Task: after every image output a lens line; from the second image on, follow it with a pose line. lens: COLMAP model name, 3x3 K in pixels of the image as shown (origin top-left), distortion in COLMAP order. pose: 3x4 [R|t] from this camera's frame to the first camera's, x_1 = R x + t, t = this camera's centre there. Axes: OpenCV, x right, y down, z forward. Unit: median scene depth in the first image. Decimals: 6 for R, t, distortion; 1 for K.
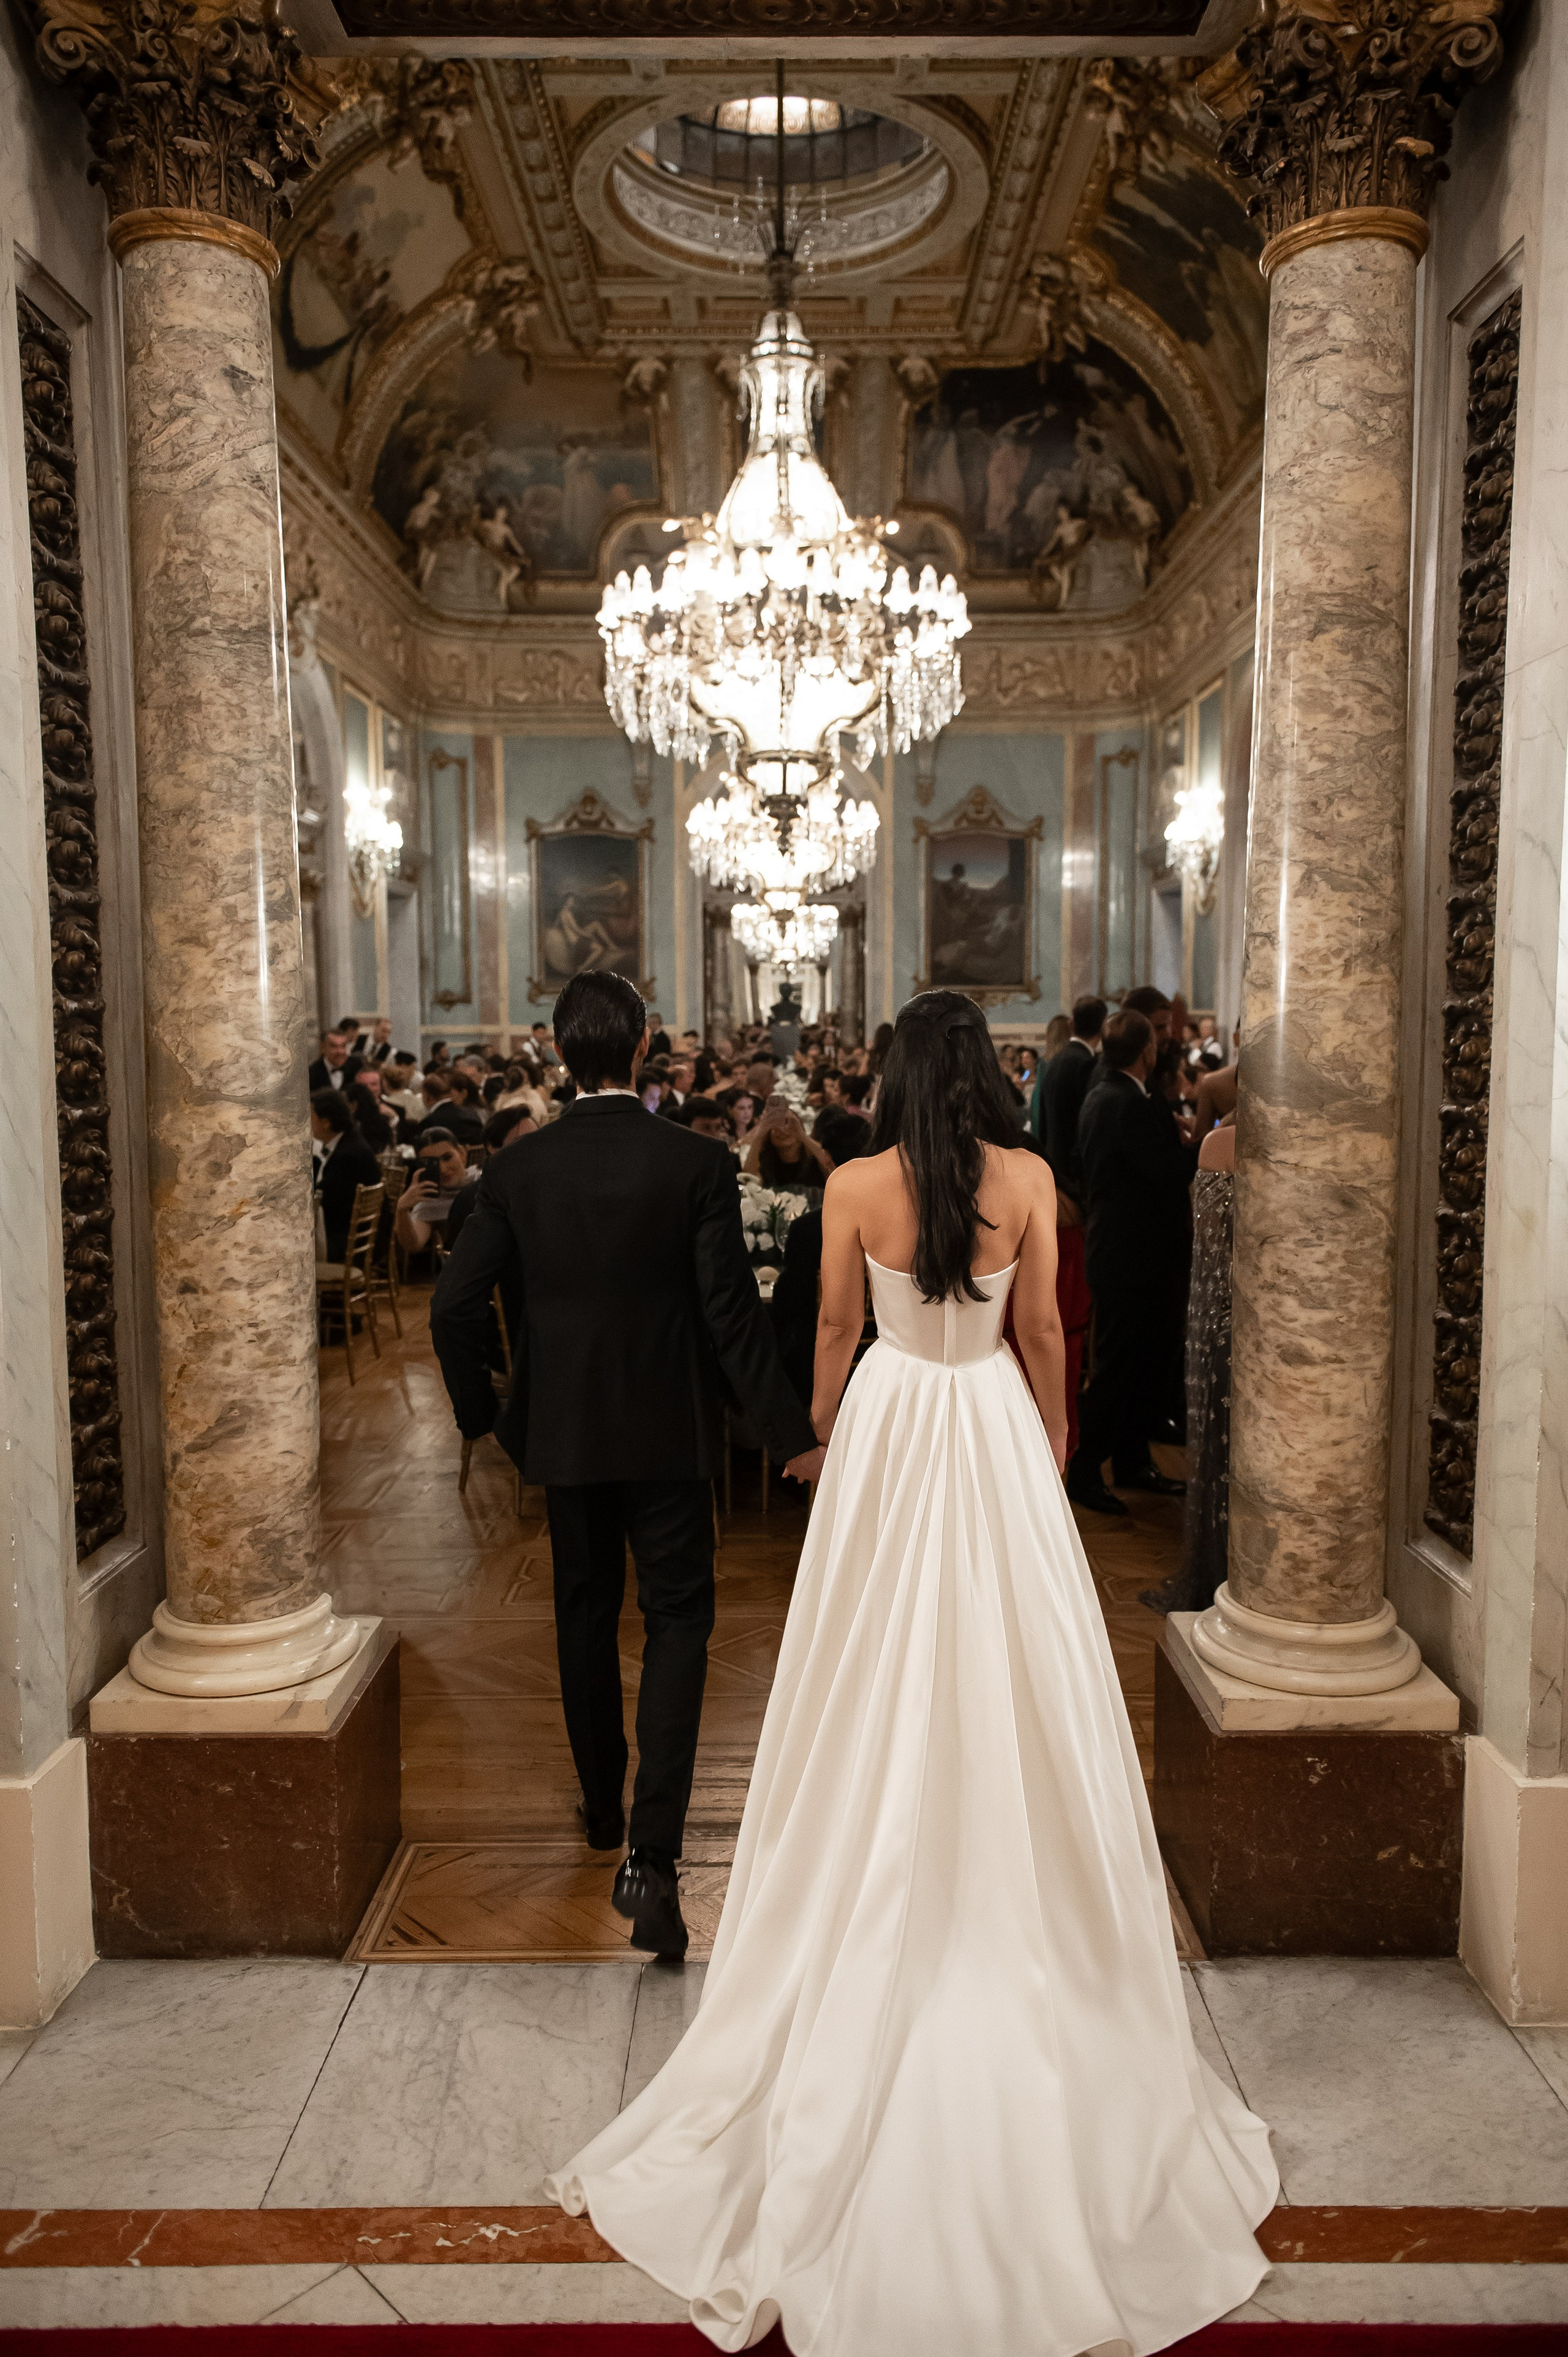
lens RADIAL K [[1632.7, 0, 784.0], [0, 1632.7, 1178.5], [0, 0, 1]] dist [0.006373, 0.006614]
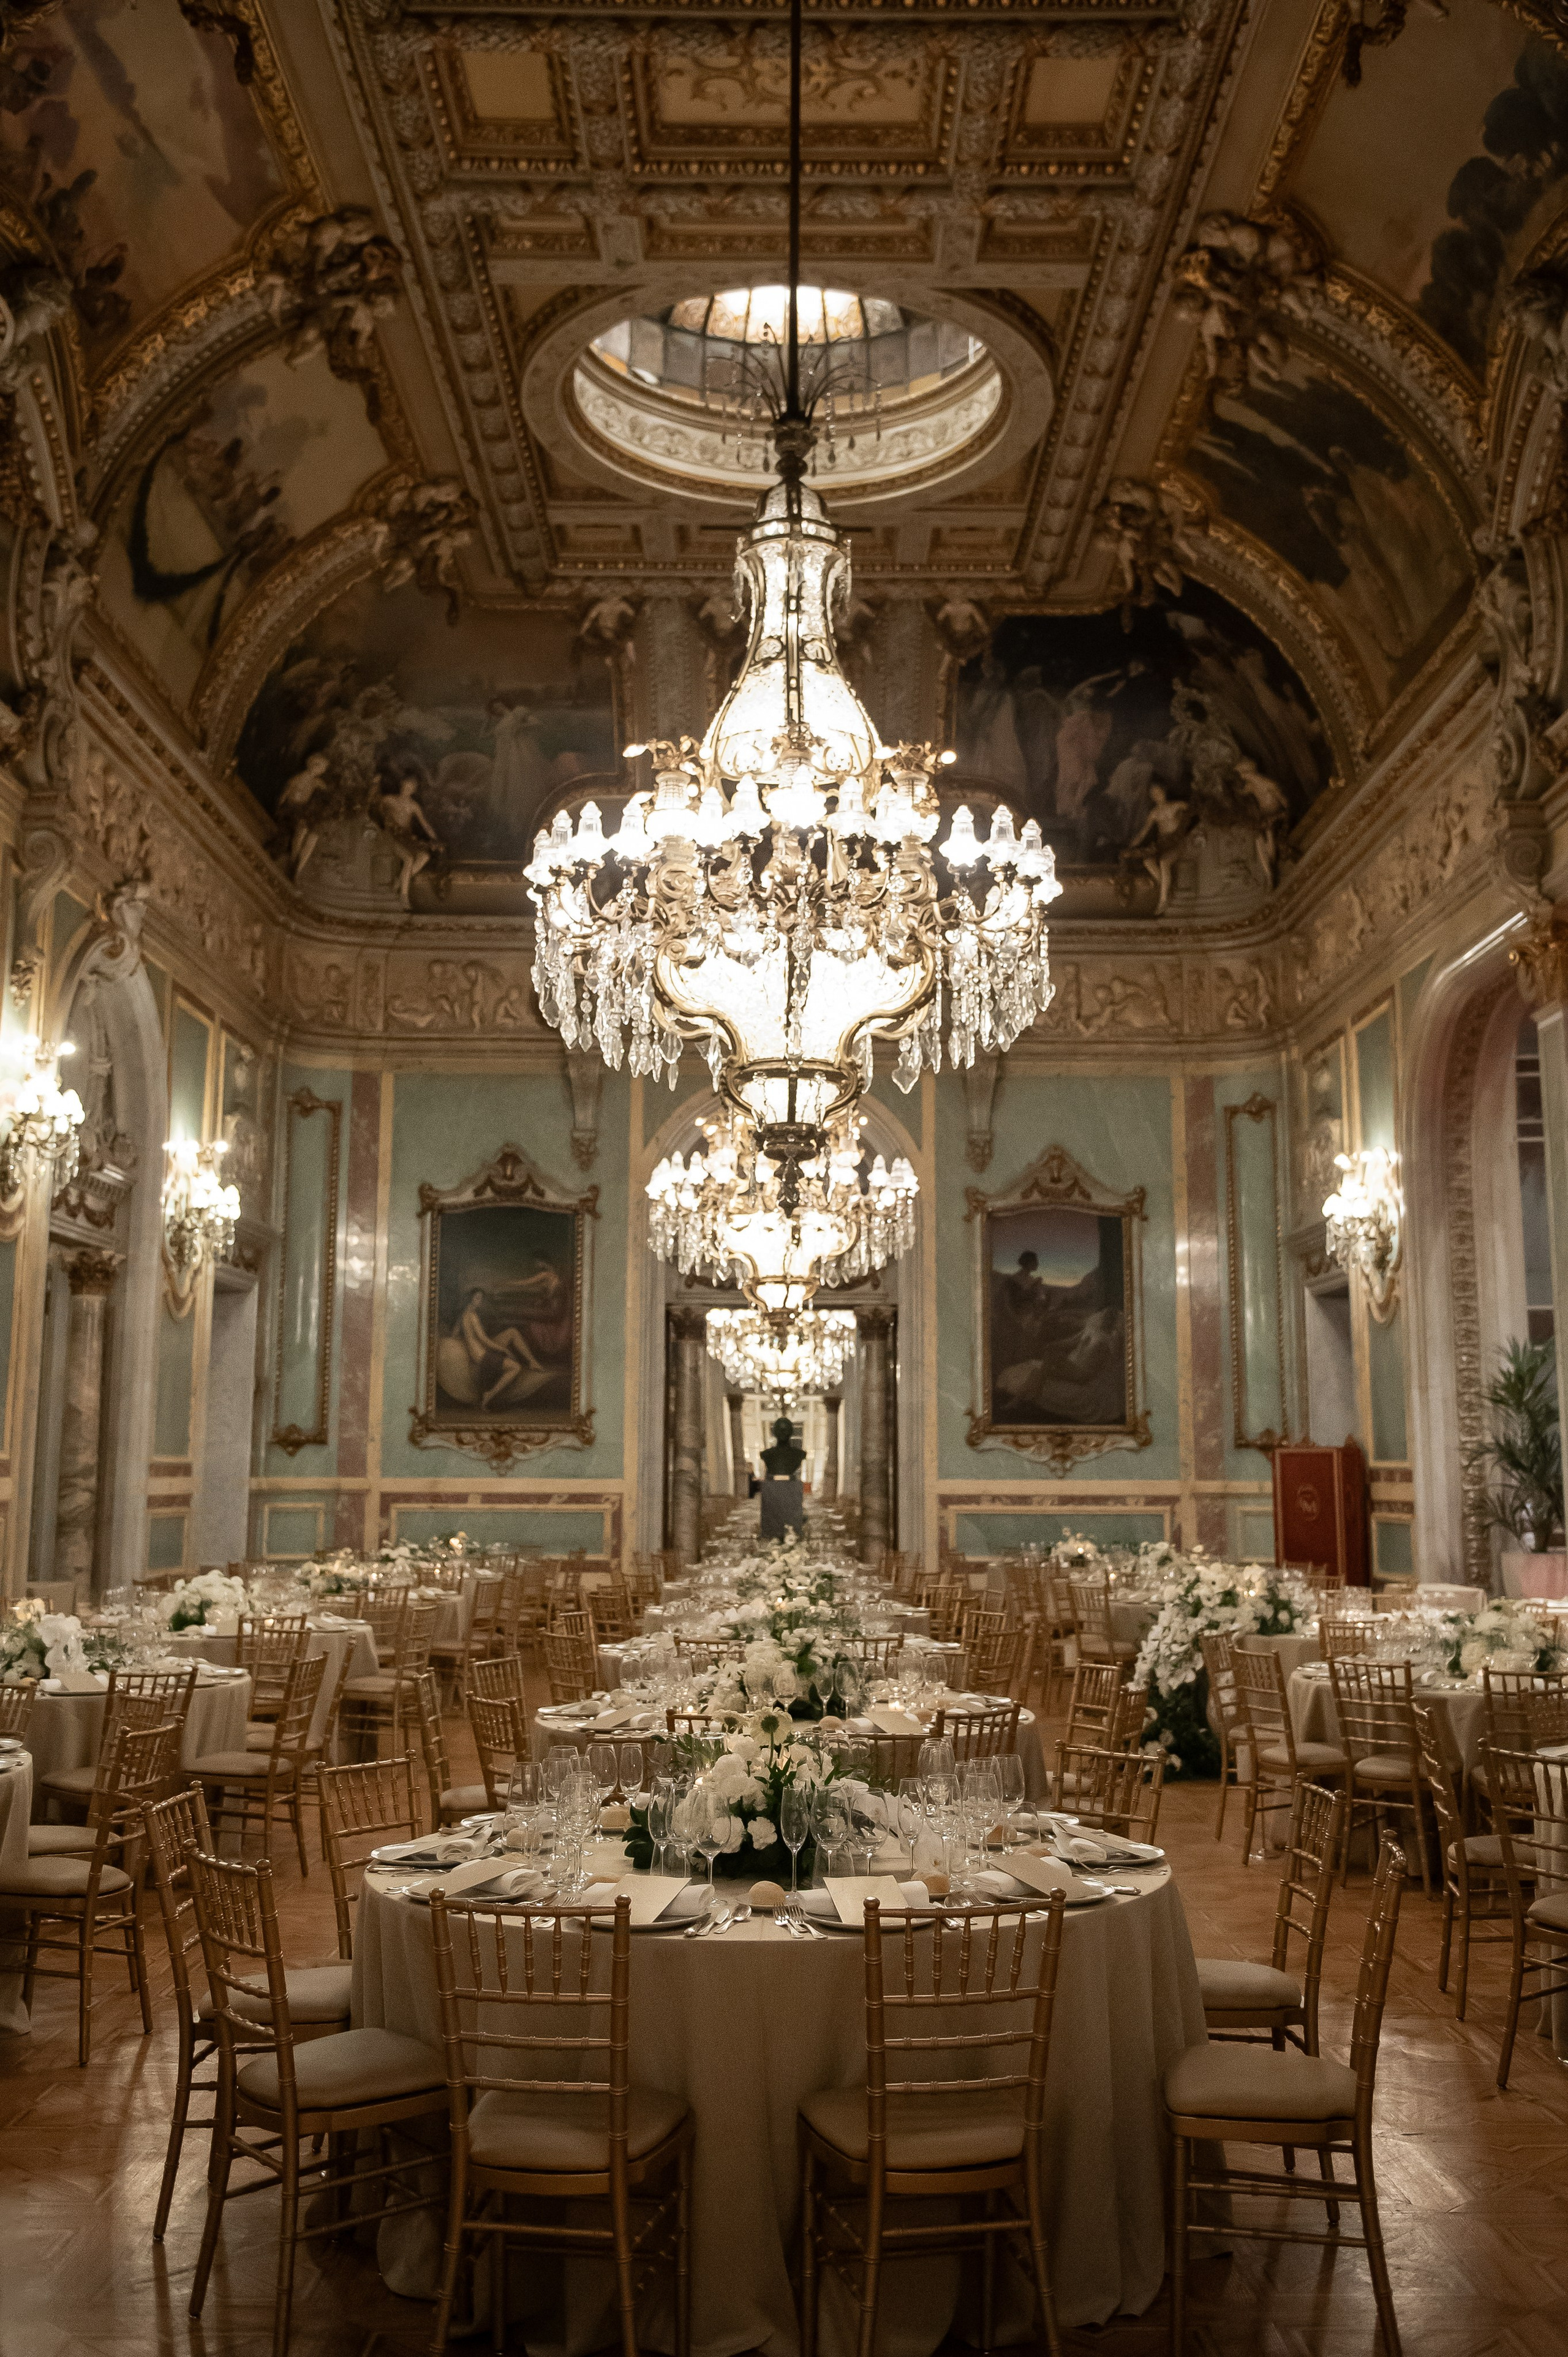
lens RADIAL K [[1847.0, 0, 784.0], [0, 1847.0, 1178.5], [0, 0, 1]] dist [-0.006261, -0.000005]
pose [[0.999834, 0.010262, 0.015028, -0.012341], [-0.005825, 0.962865, -0.269920, -0.006925], [-0.017240, 0.269788, 0.962765, 0.238523]]
